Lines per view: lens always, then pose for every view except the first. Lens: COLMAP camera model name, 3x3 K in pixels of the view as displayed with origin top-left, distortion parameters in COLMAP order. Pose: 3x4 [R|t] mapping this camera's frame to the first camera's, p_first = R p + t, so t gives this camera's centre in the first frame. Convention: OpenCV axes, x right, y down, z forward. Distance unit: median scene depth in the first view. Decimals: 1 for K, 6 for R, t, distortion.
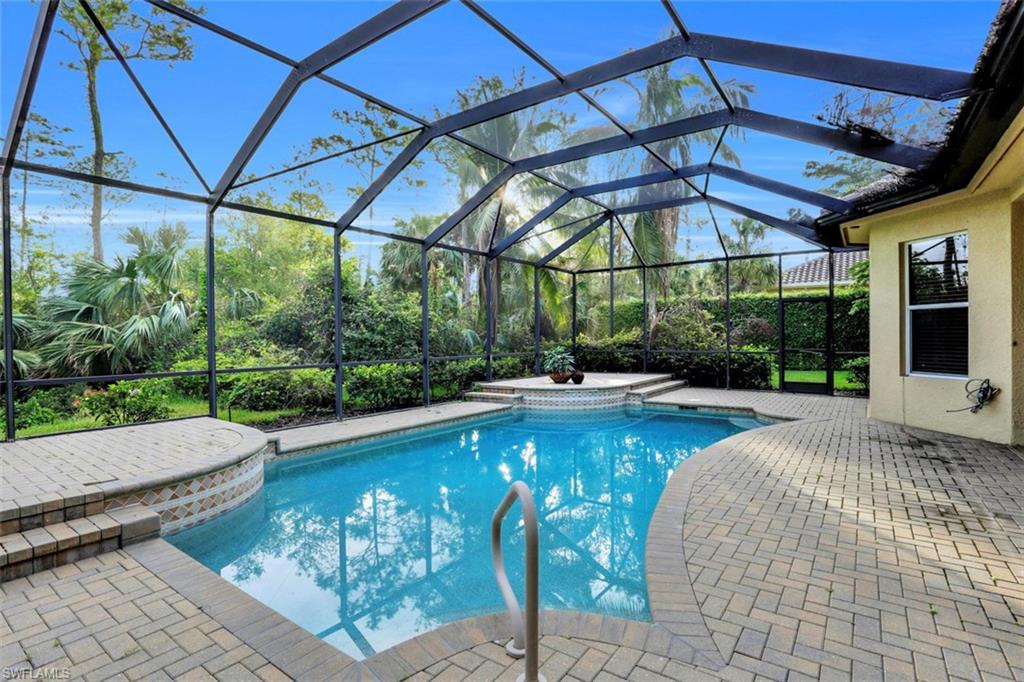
lens RADIAL K [[495.8, 0, 506.3], [0, 495.8, 337.4], [0, 0, 1]] dist [-0.036633, 0.009493]
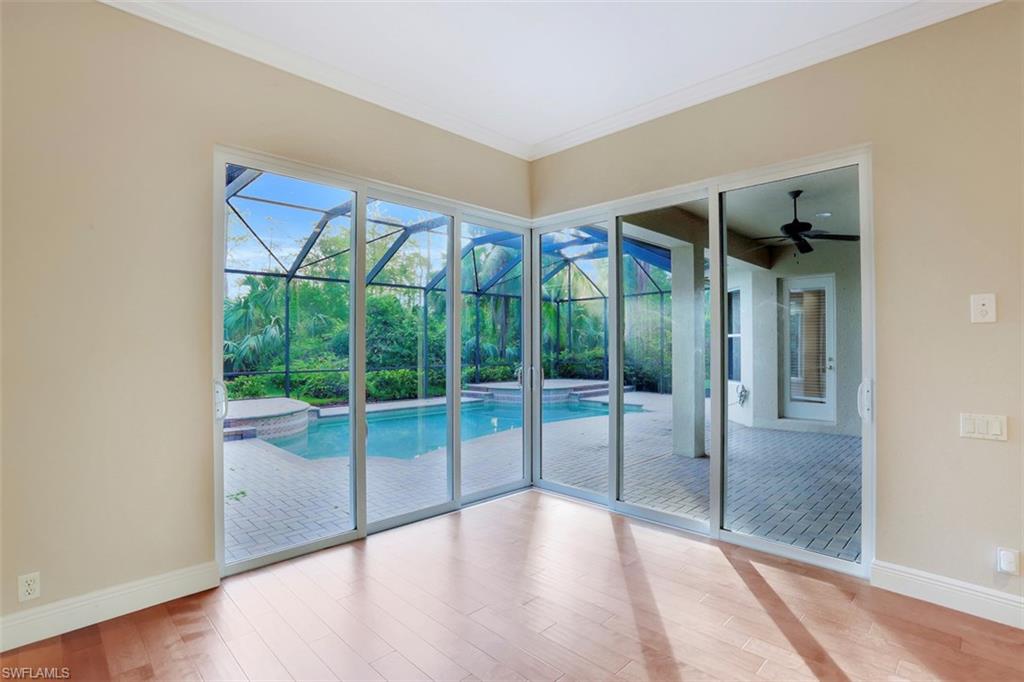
lens RADIAL K [[495.8, 0, 513.5], [0, 495.8, 341.9], [0, 0, 1]] dist [-0.036633, 0.009493]
pose [[0.988074, 0.007187, -0.153814, 0.290105], [-0.008357, 0.999941, -0.006962, -0.020245], [0.153754, 0.008164, 0.988075, -0.383914]]
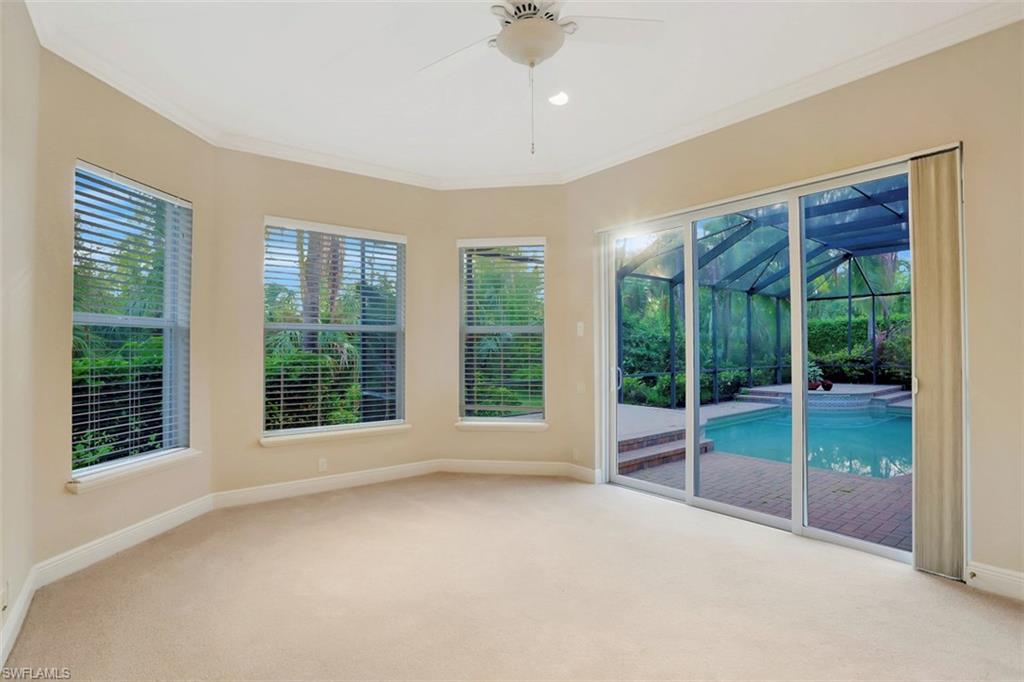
lens RADIAL K [[495.8, 0, 514.8], [0, 495.8, 344.7], [0, 0, 1]] dist [-0.036633, 0.009493]
pose [[0.969749, 0.000113, -0.244103, -0.331855], [-0.003730, 0.999890, -0.014353, -0.003792], [0.244074, 0.014830, 0.969643, -0.421788]]
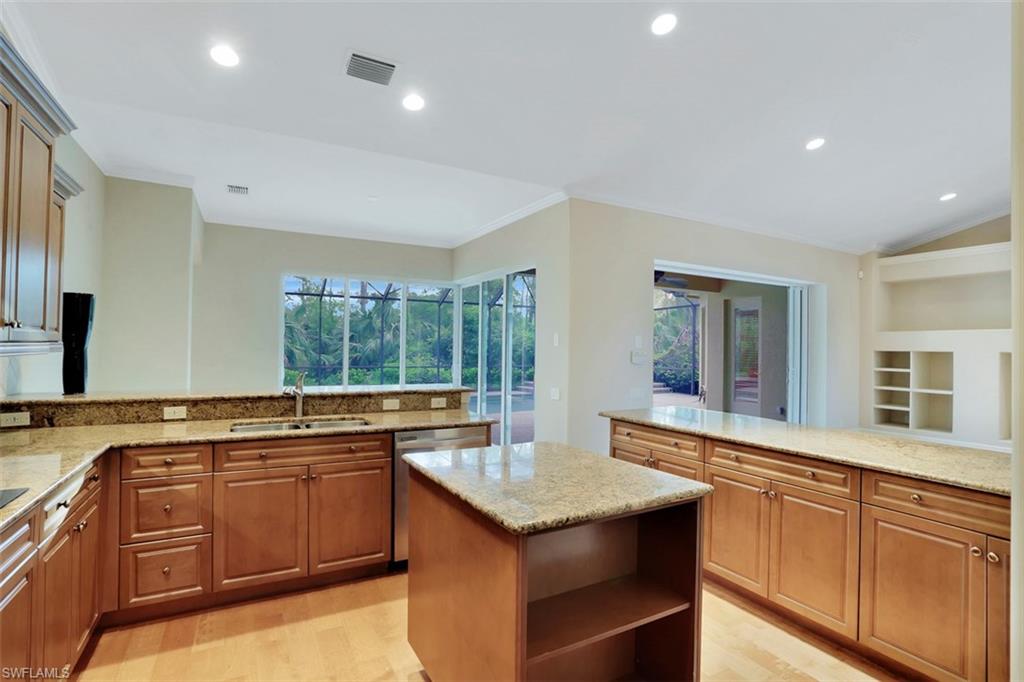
lens RADIAL K [[495.8, 0, 510.1], [0, 495.8, 341.4], [0, 0, 1]] dist [-0.036633, 0.009493]
pose [[0.901761, 0.017072, -0.431898, 0.647317], [-0.020985, 0.999771, -0.004295, -0.039696], [0.431726, 0.012936, 0.901912, -0.596882]]
